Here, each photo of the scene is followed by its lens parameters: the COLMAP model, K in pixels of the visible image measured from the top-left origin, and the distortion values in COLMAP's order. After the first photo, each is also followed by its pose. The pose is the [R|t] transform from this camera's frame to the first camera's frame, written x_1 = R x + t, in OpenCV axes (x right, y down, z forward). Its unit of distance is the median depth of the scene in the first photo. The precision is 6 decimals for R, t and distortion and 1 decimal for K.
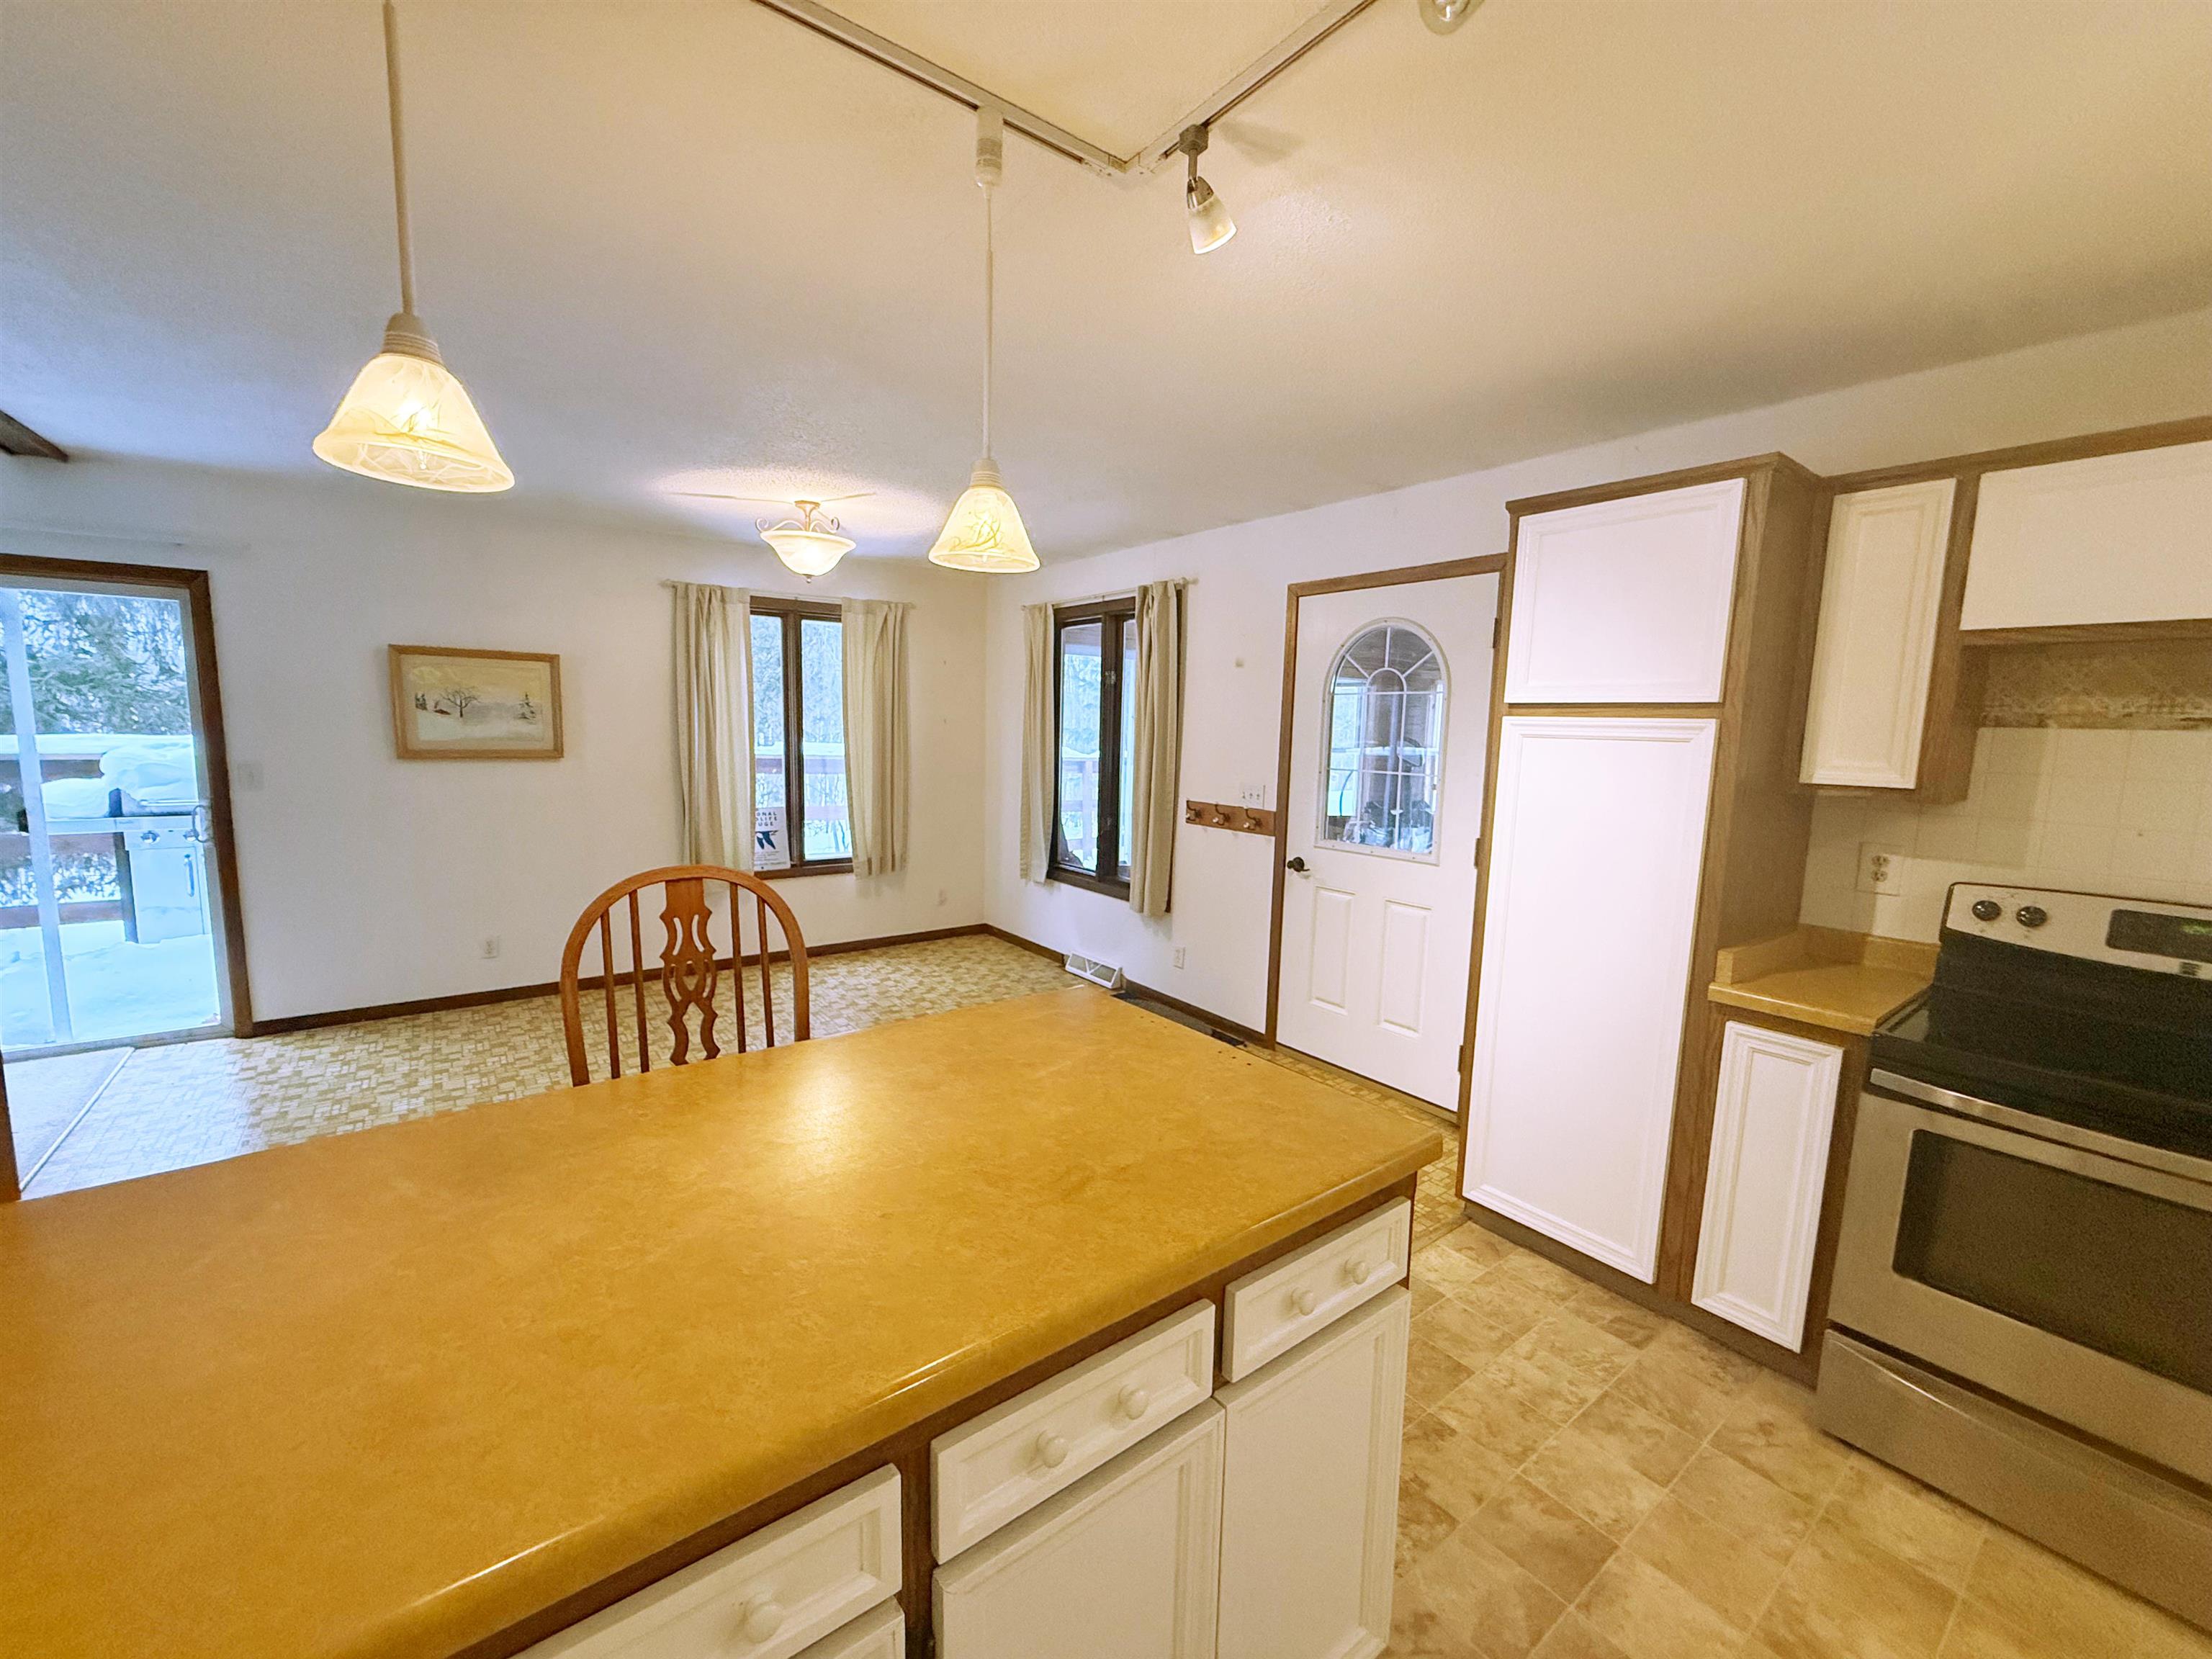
lens RADIAL K [[886.7, 0, 1109.6], [0, 886.7, 832.3], [0, 0, 1]] dist [0.001781, -0.000214]
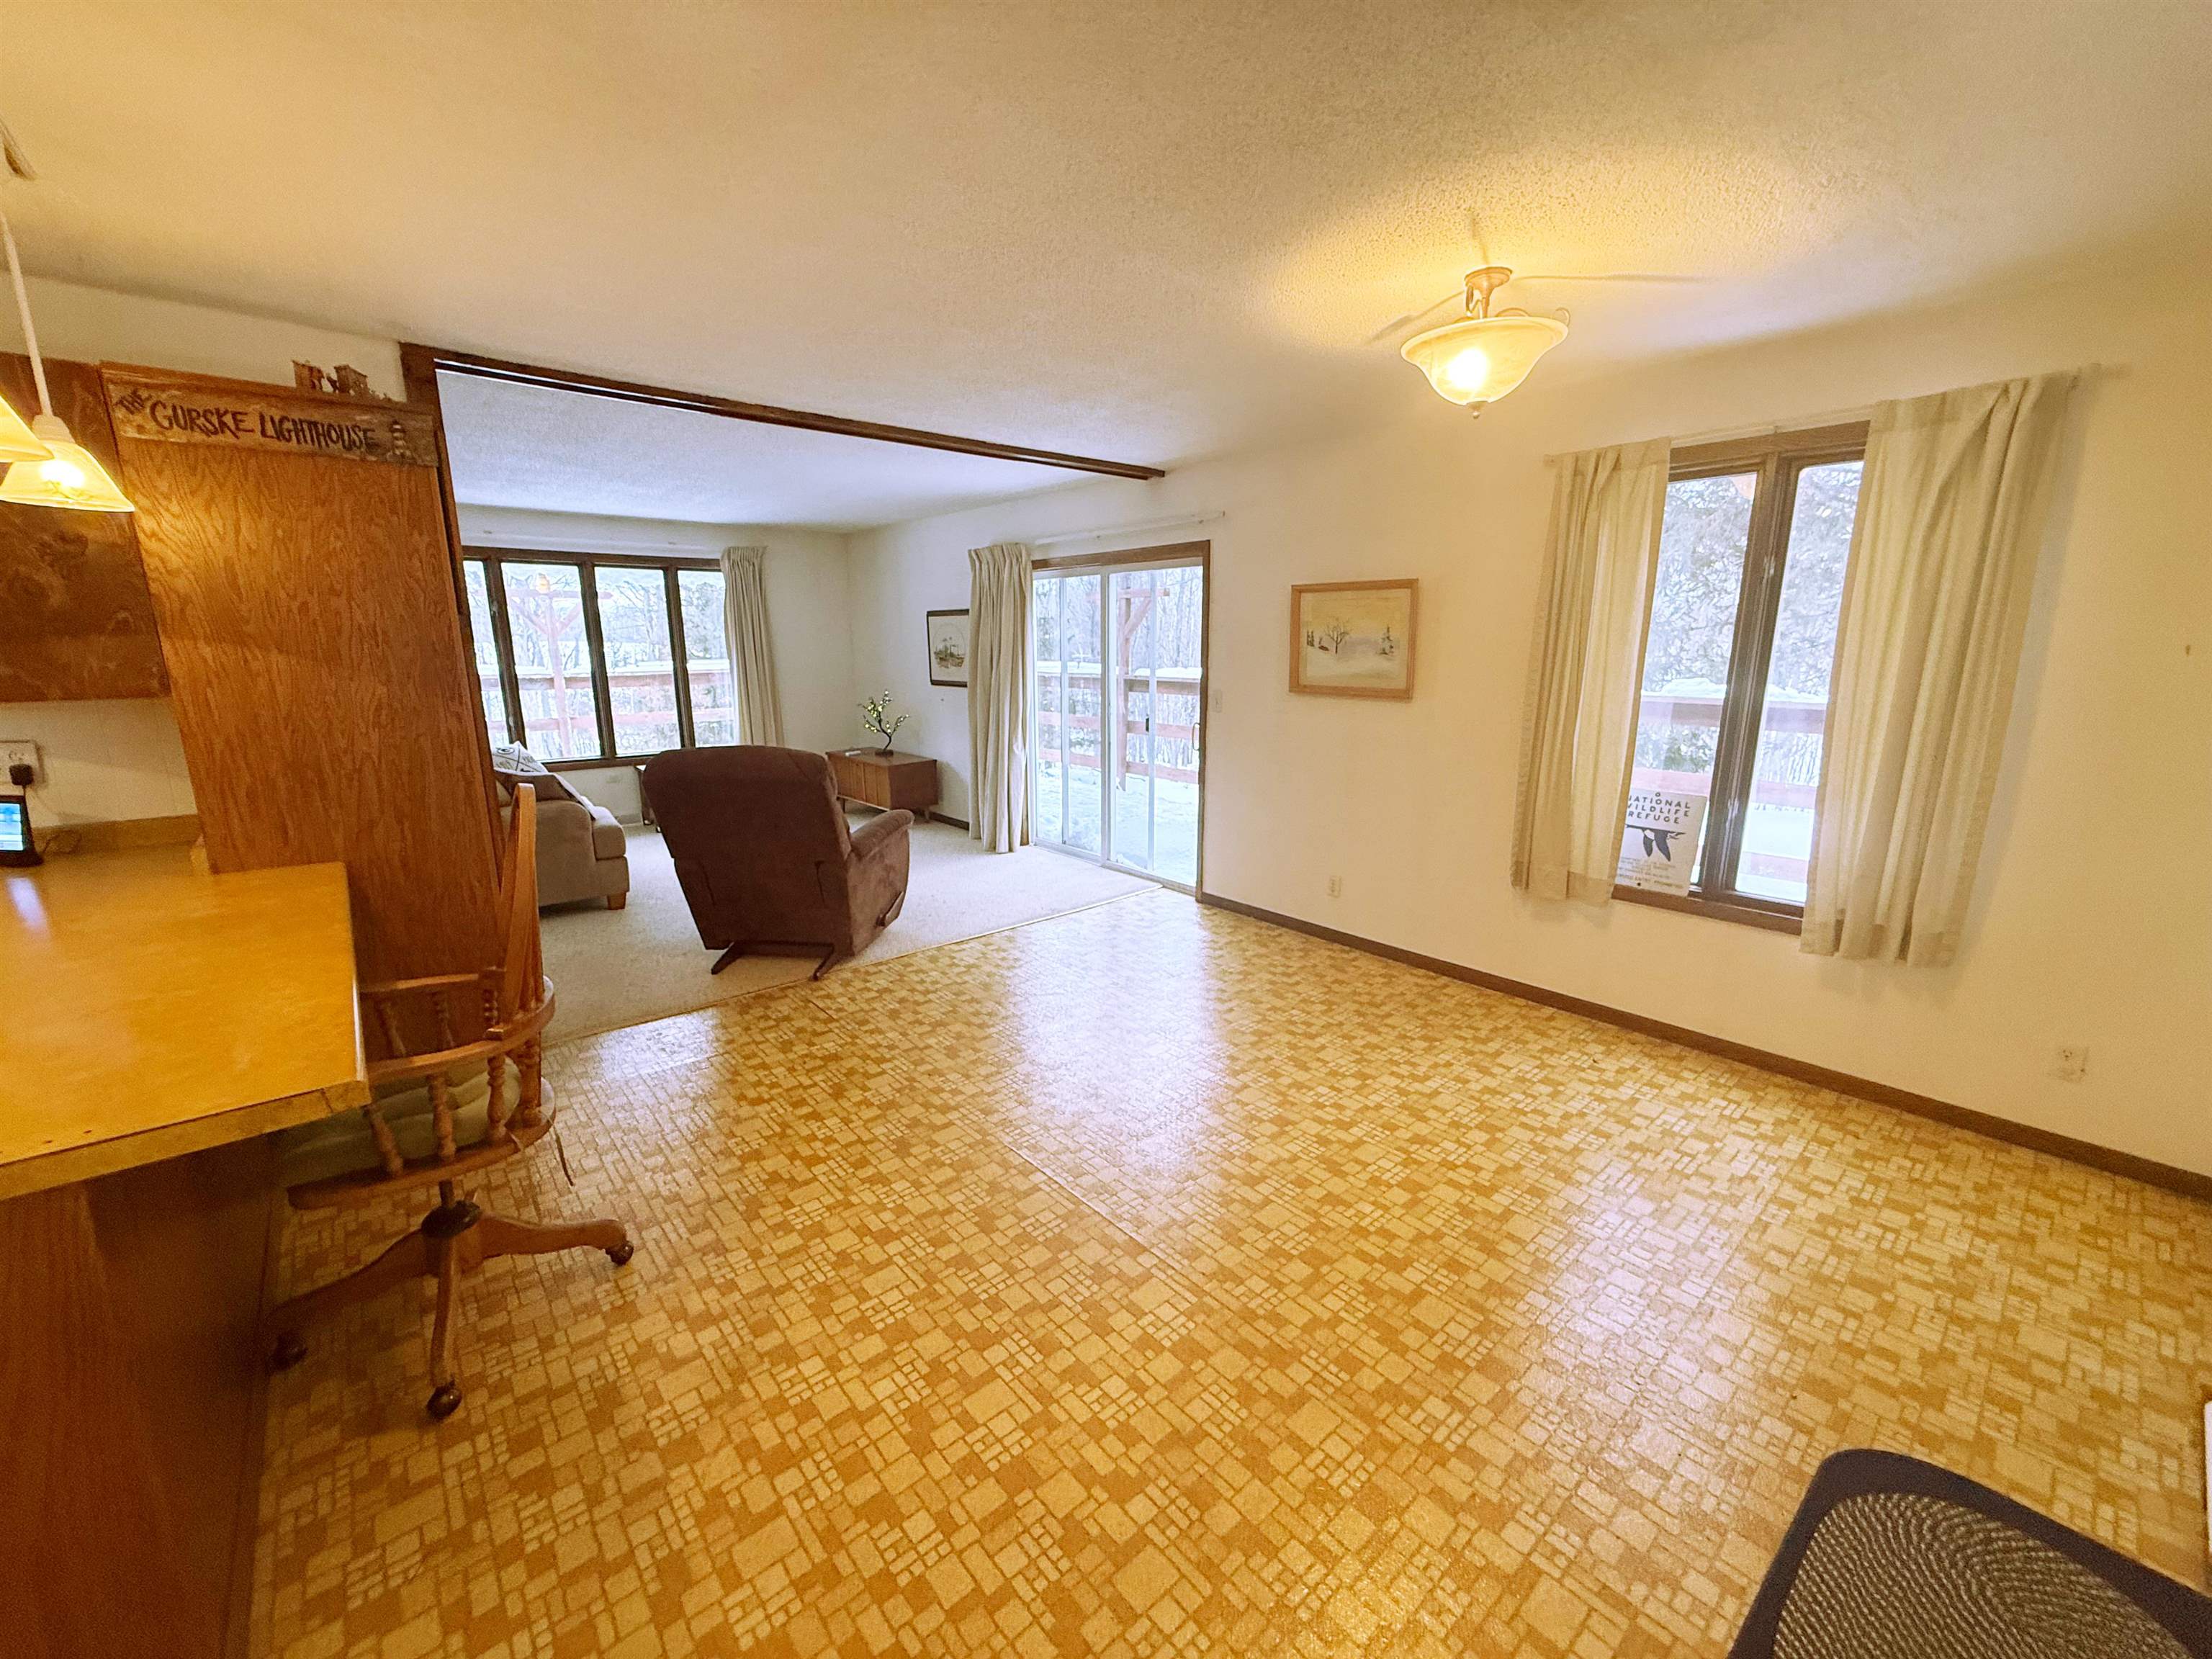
lens RADIAL K [[886.7, 0, 1112.5], [0, 886.7, 829.4], [0, 0, 1]] dist [0.001781, -0.000214]
pose [[0.060381, 0.181847, -0.981471, 0.219913], [-0.125289, 0.976870, 0.173287, -0.064718], [0.990281, 0.112504, 0.081768, 0.577658]]
